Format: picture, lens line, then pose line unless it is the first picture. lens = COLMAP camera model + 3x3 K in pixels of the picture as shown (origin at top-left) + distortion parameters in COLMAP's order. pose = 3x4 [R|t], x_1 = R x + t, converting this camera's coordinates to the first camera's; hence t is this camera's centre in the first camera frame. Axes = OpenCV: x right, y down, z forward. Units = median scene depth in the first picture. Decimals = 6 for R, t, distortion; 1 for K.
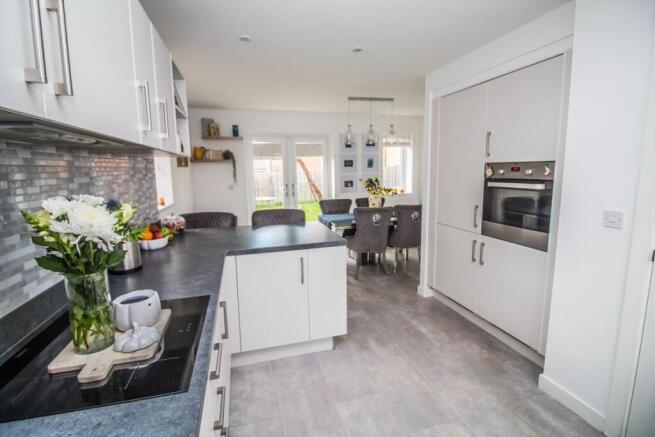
lens RADIAL K [[309.9, 0, 328.8], [0, 309.9, 210.4], [0, 0, 1]] dist [-0.000823, -0.000381]
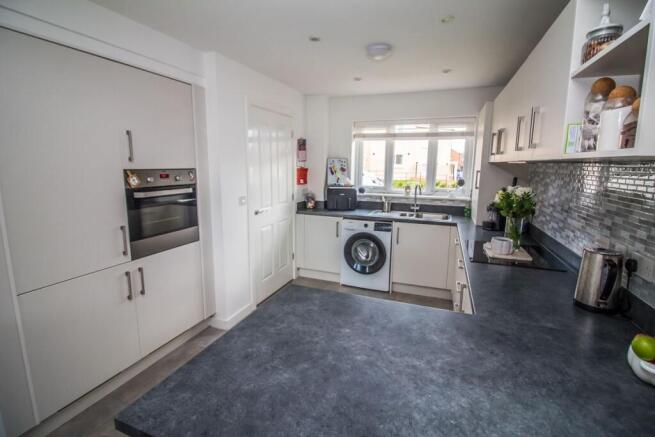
lens RADIAL K [[304.6, 0, 327.5], [0, 304.6, 218.5], [0, 0, 1]] dist [0.001670, -0.020494]
pose [[-0.802259, -0.087448, 0.590536, -0.374127], [0.091196, 0.959650, 0.265999, -0.196804], [-0.589969, 0.267254, -0.761913, 1.352135]]
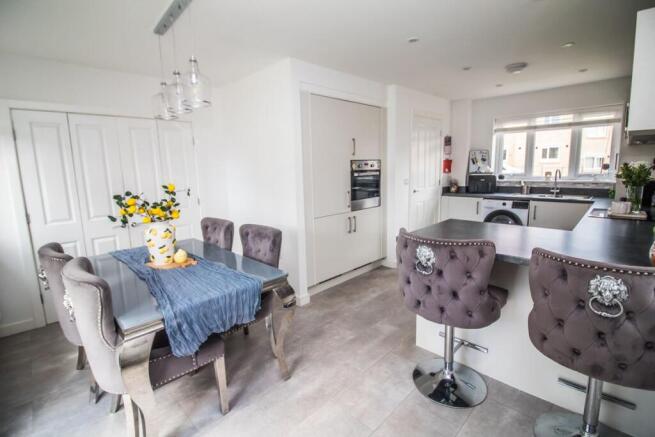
lens RADIAL K [[304.6, 0, 327.5], [0, 304.6, 218.5], [0, 0, 1]] dist [0.001670, -0.020494]
pose [[-0.496381, -0.102849, 0.861991, -0.683213], [0.160361, 0.965005, 0.207485, -0.206662], [-0.853165, 0.241221, -0.462517, 1.850103]]
